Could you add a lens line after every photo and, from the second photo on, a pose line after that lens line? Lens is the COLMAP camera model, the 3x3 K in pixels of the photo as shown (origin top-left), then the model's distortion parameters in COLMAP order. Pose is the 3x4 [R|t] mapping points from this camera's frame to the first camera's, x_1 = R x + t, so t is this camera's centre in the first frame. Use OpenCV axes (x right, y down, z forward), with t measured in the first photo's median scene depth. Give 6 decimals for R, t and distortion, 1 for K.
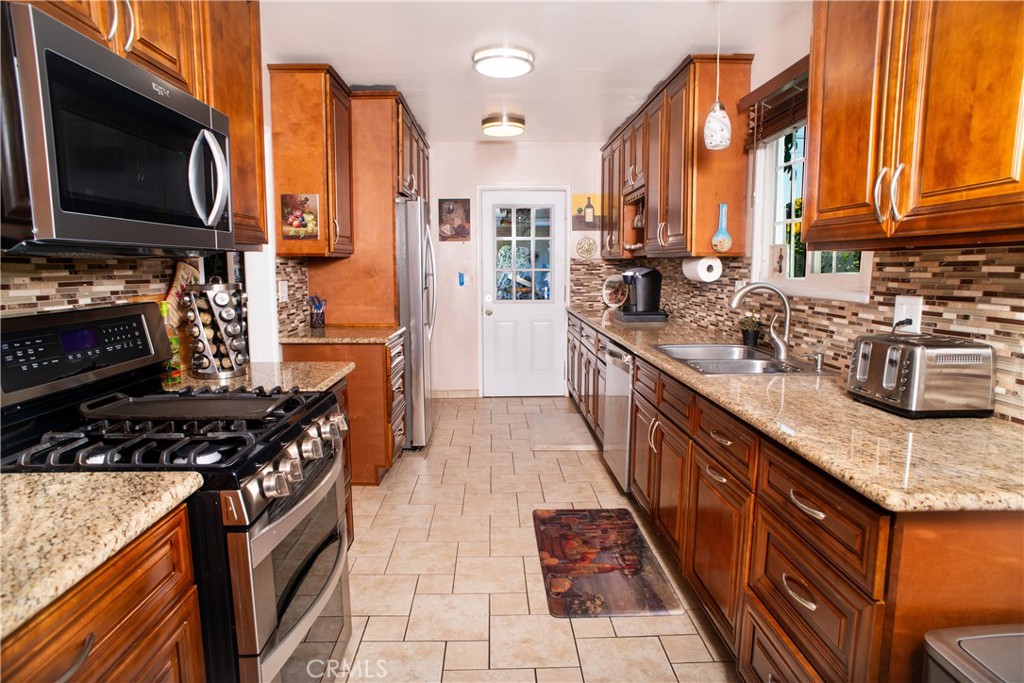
lens RADIAL K [[584.7, 0, 511.4], [0, 584.7, 338.9], [0, 0, 1]] dist [-0.035268, 0.001685]
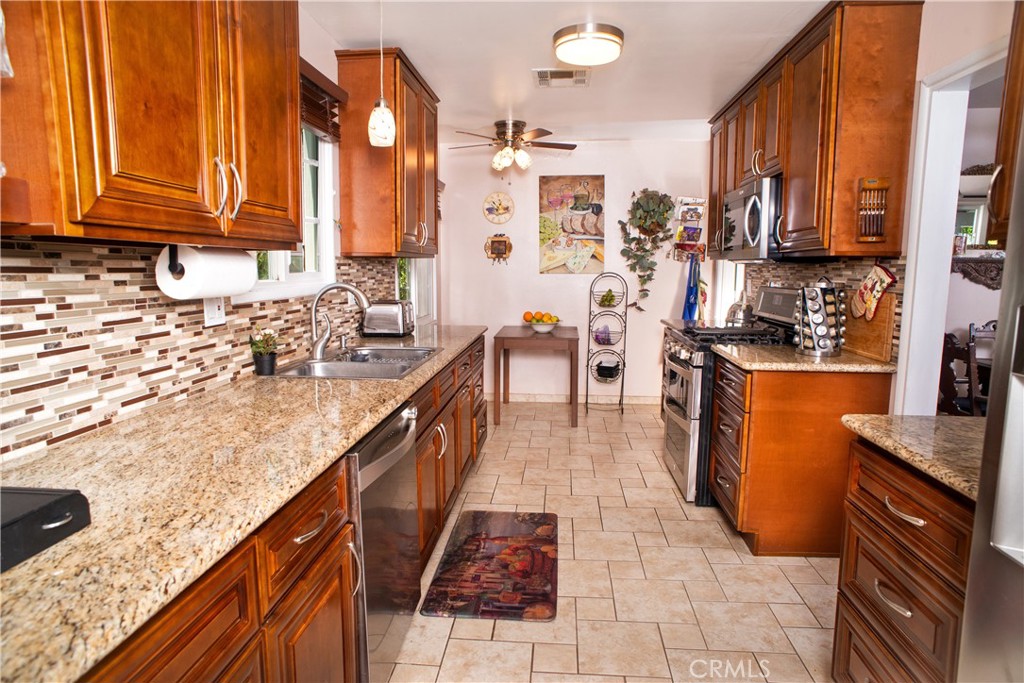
lens RADIAL K [[584.7, 0, 514.8], [0, 584.7, 342.8], [0, 0, 1]] dist [-0.035268, 0.001685]
pose [[-0.993581, -0.018339, 0.111628, 0.015520], [0.010541, 0.967470, 0.252766, -0.230817], [-0.112632, 0.252320, -0.961066, 1.823195]]
